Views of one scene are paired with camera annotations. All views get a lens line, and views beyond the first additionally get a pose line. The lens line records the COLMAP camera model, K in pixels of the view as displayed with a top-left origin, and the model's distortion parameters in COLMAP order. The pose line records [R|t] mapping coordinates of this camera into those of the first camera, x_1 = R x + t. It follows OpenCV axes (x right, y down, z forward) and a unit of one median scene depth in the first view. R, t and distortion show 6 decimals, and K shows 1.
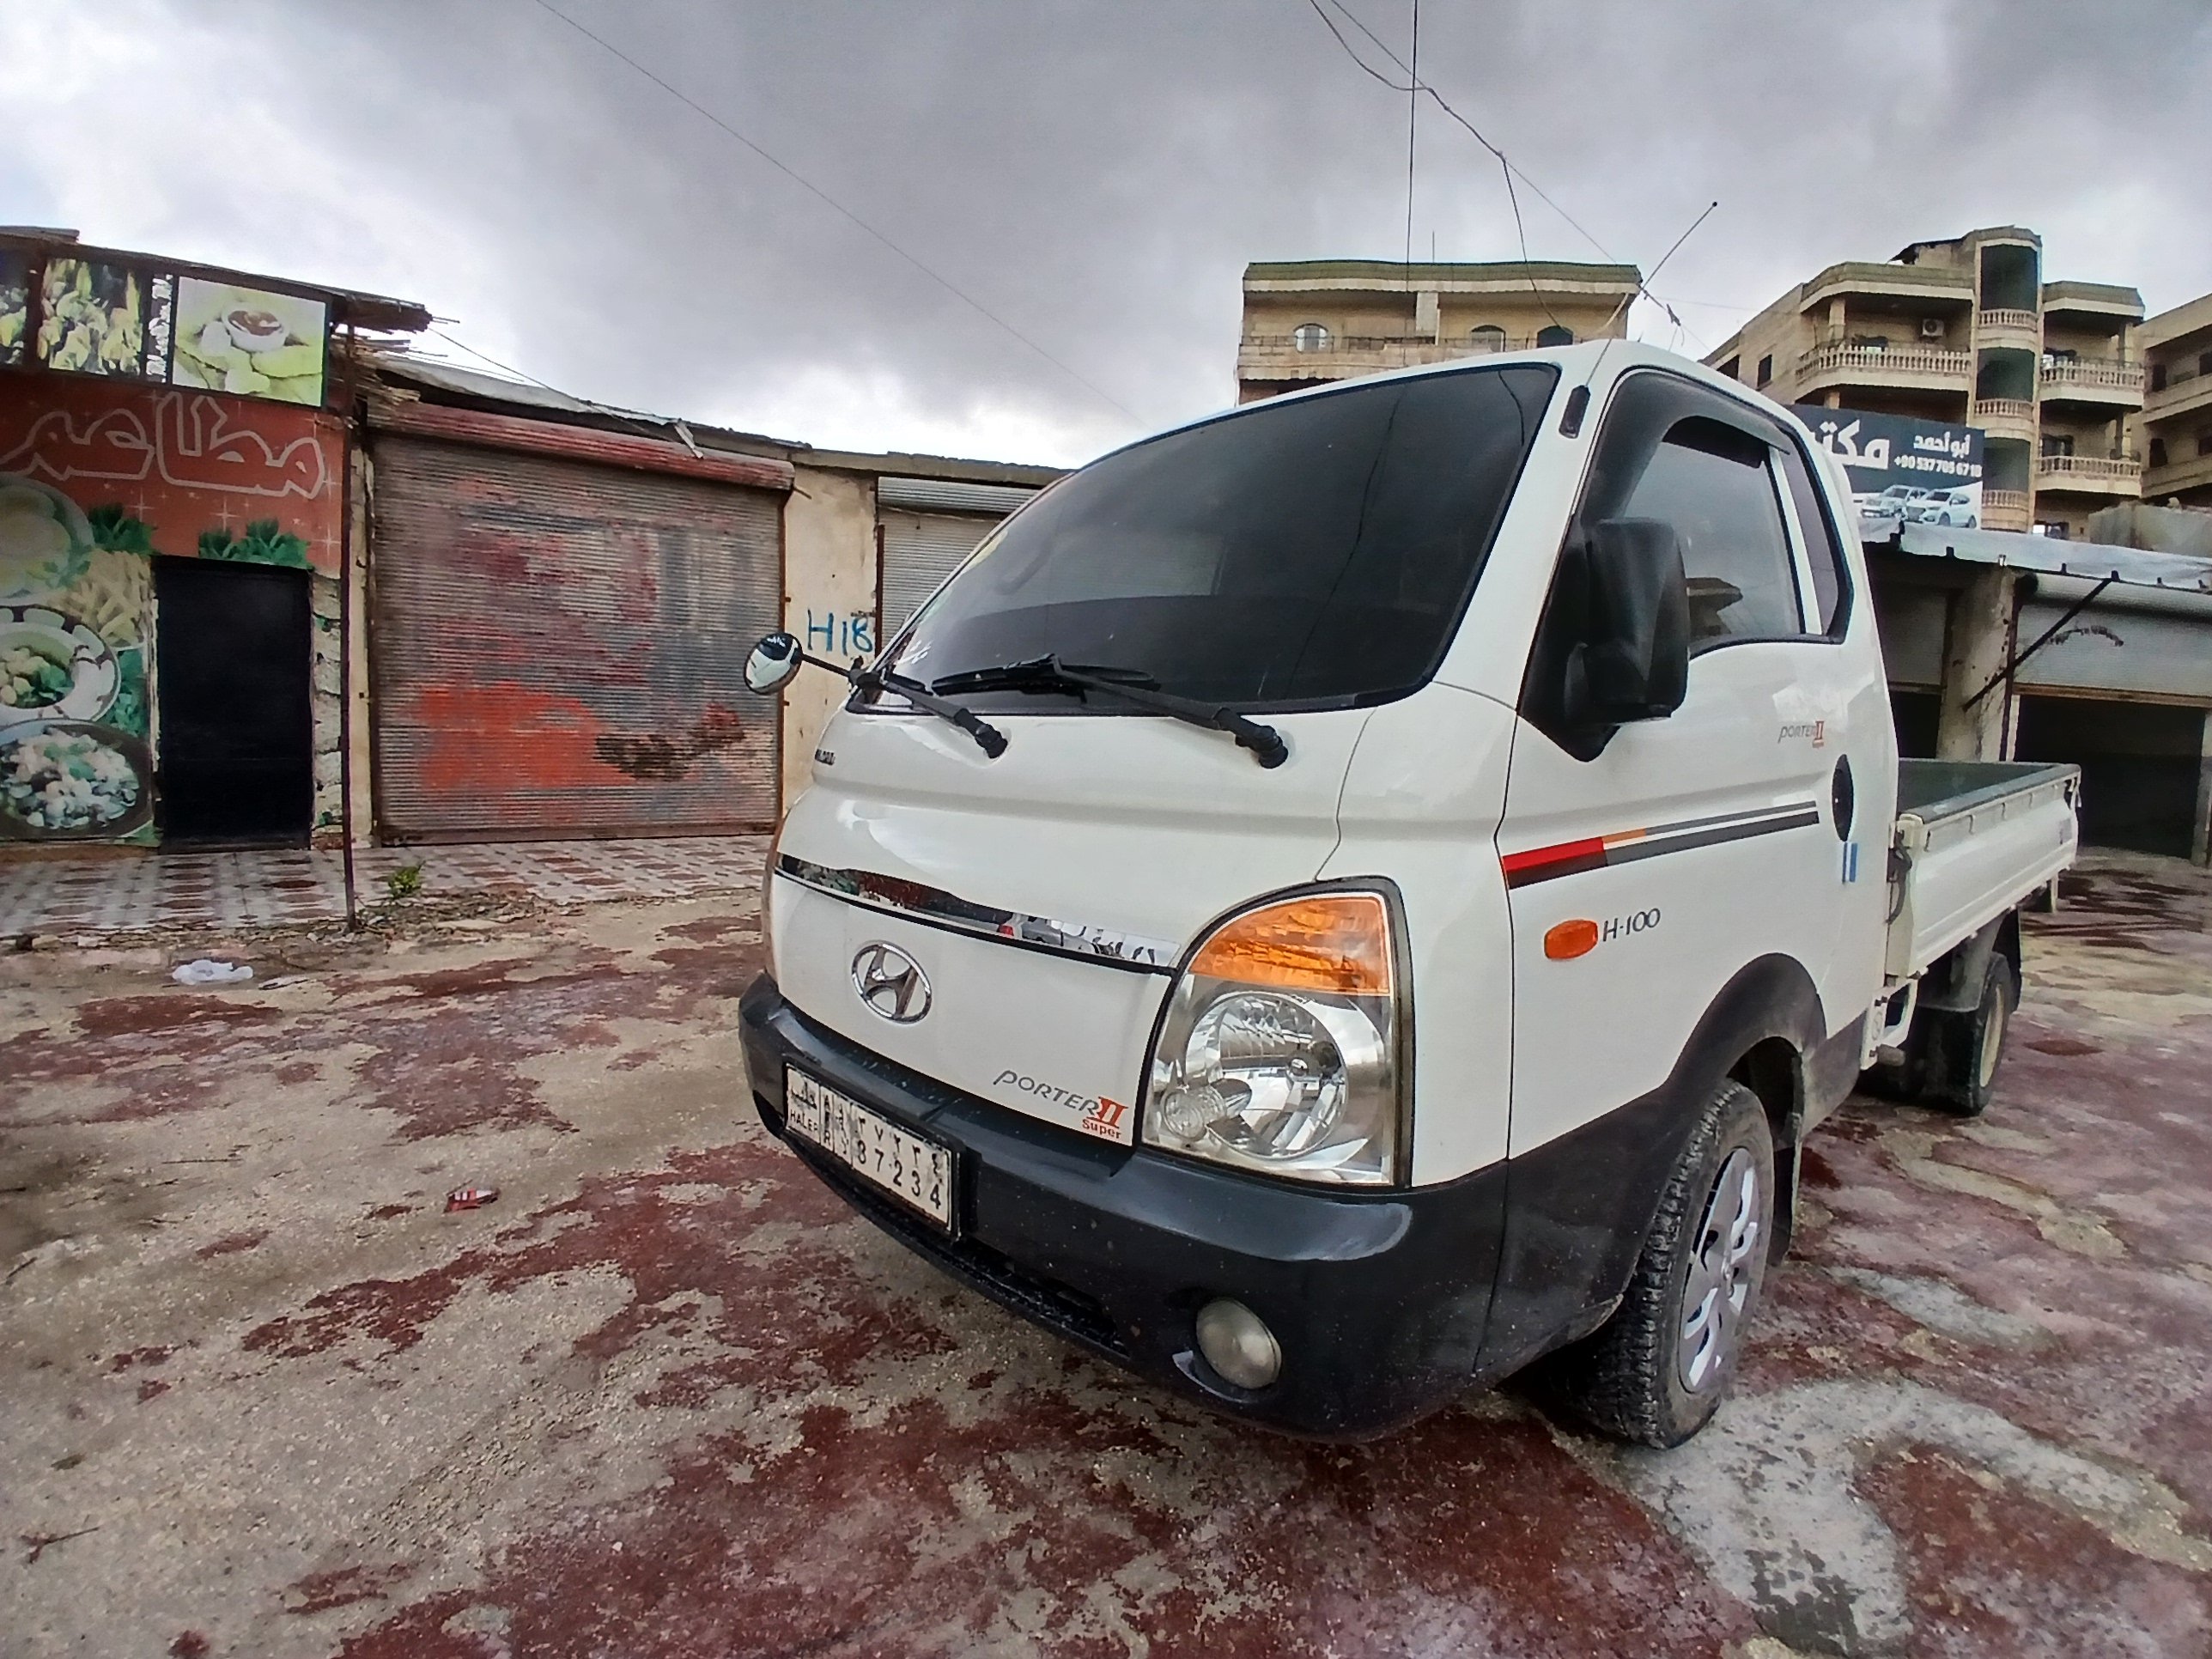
lens RADIAL K [[1121.5, 0, 1117.1], [0, 1121.5, 799.0], [0, 0, 1]] dist [-0.000144, -0.043459]
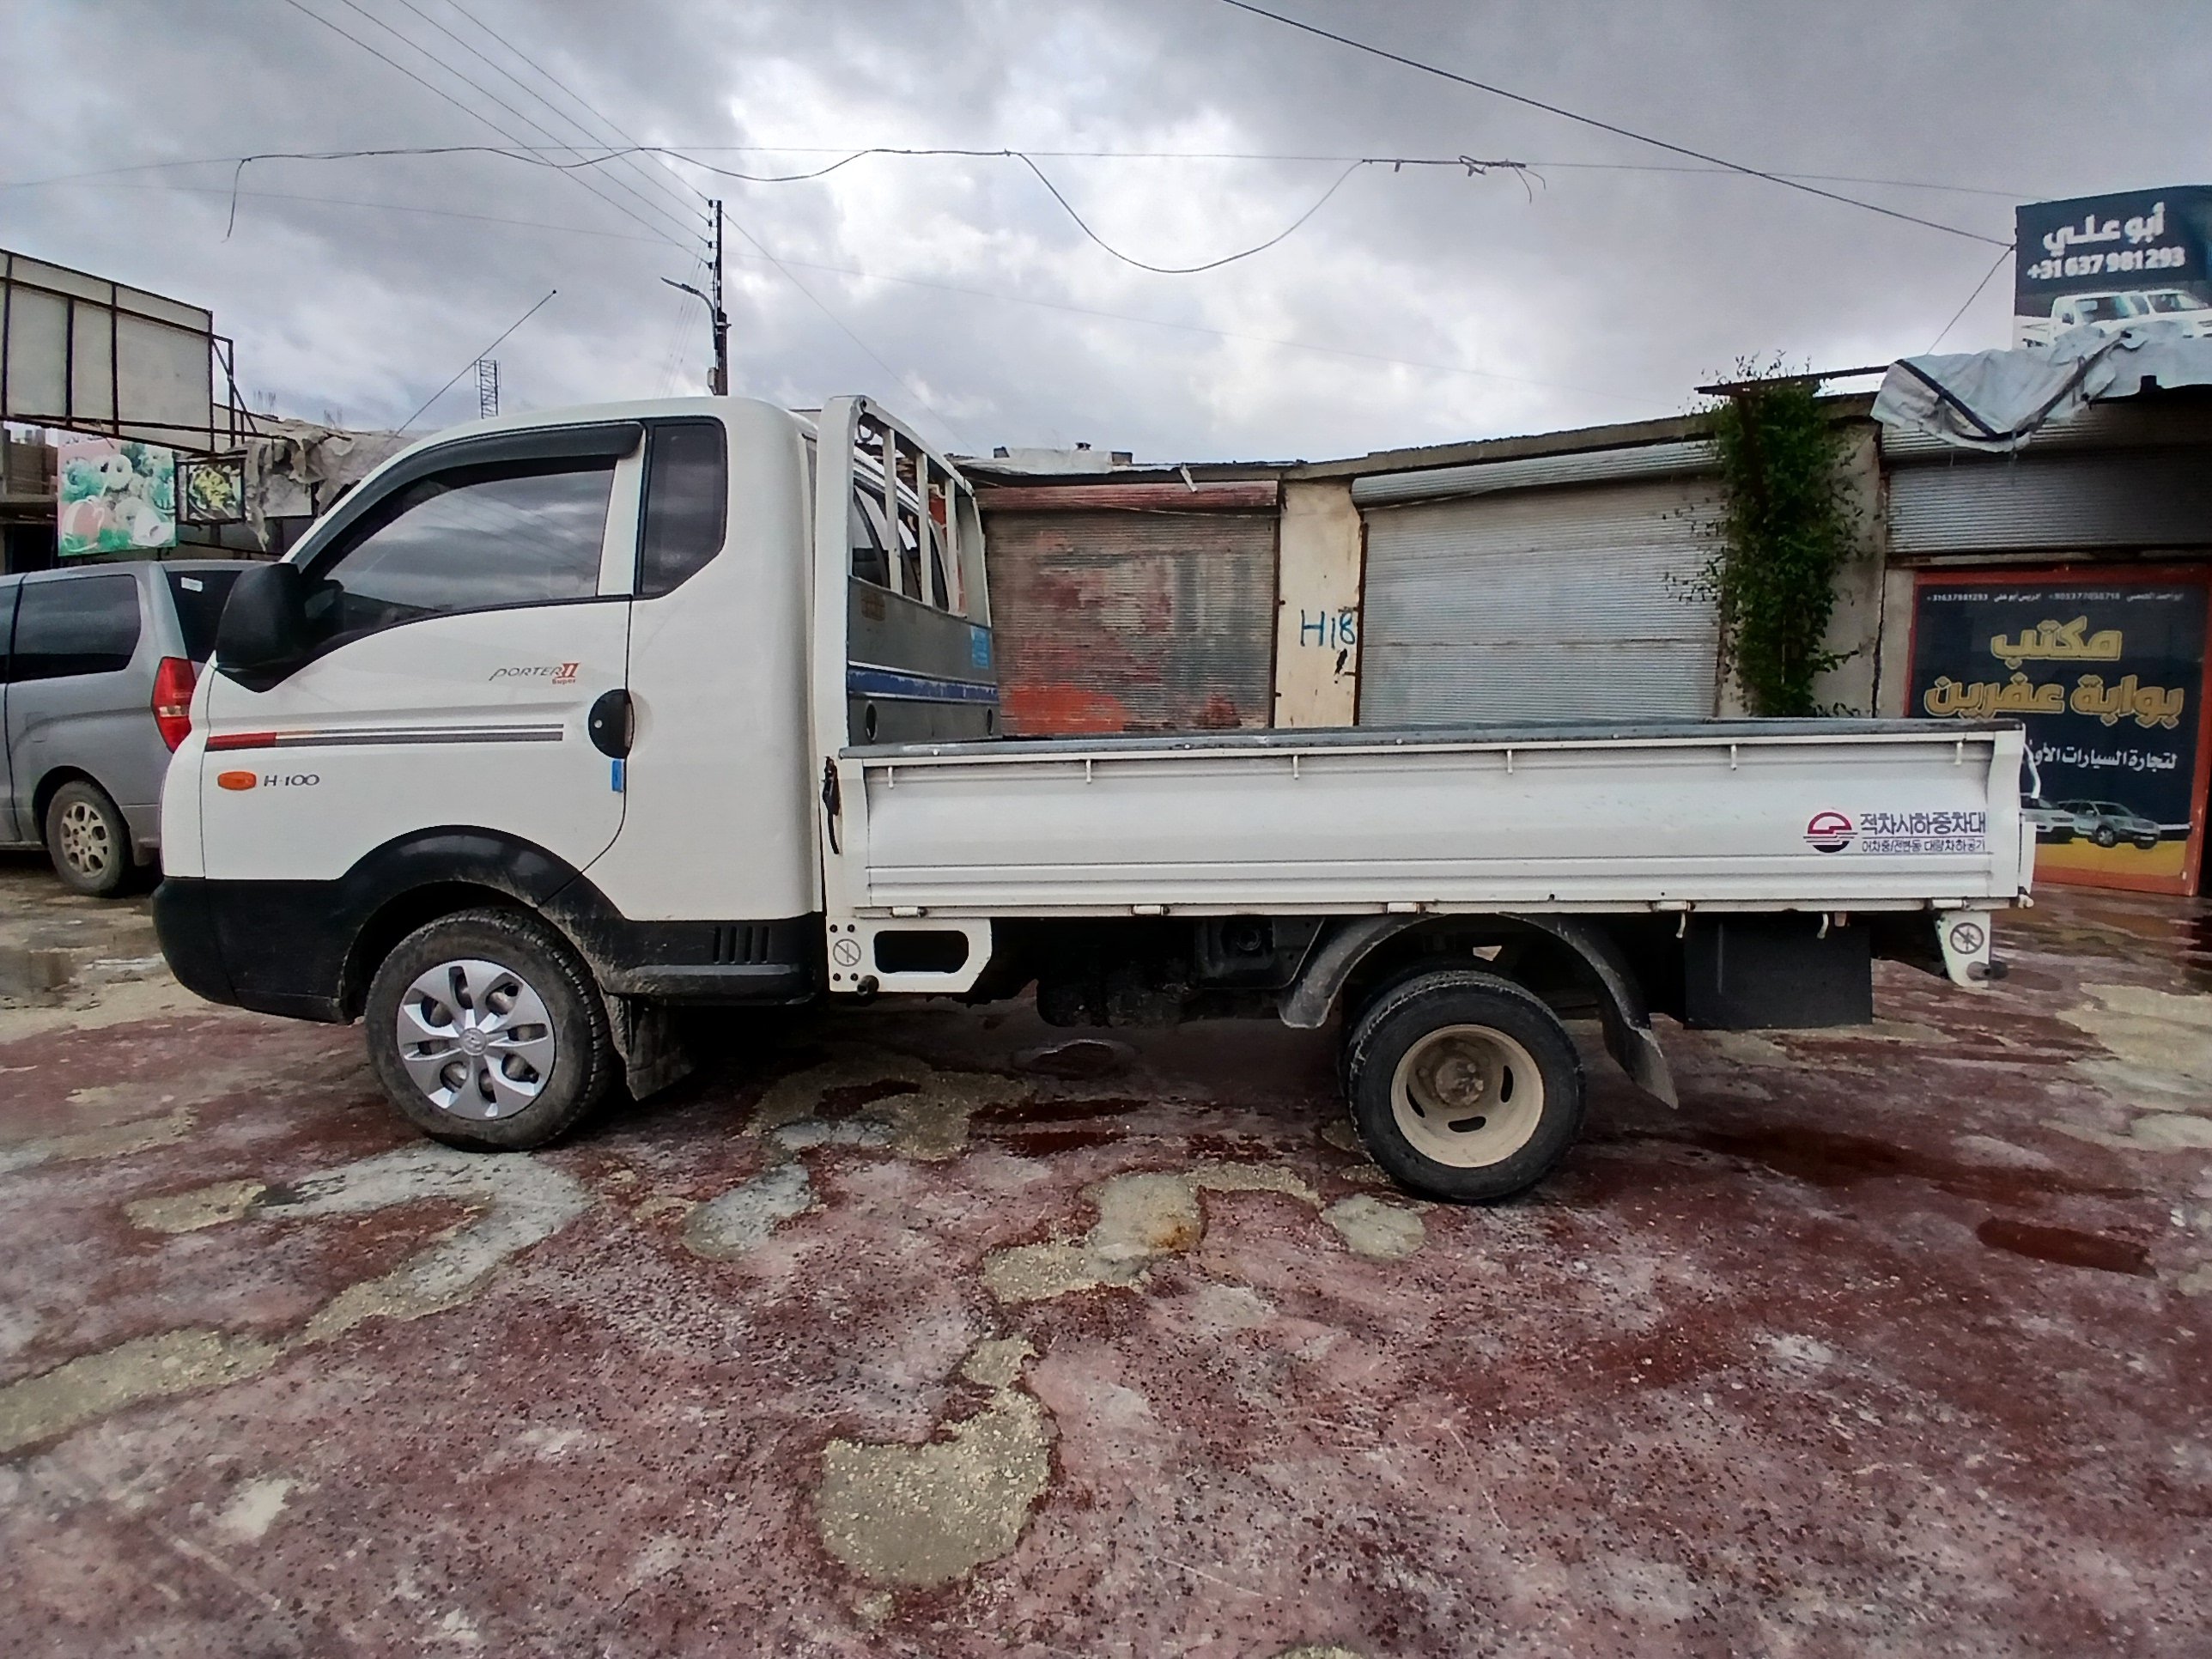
lens RADIAL K [[1121.5, 0, 1117.1], [0, 1121.5, 799.0], [0, 0, 1]] dist [-0.000144, -0.043459]
pose [[0.658904, 0.042456, -0.751028, 0.494231], [-0.045345, 0.998832, 0.016683, 0.009058], [0.750859, 0.023063, 0.660060, 0.147907]]
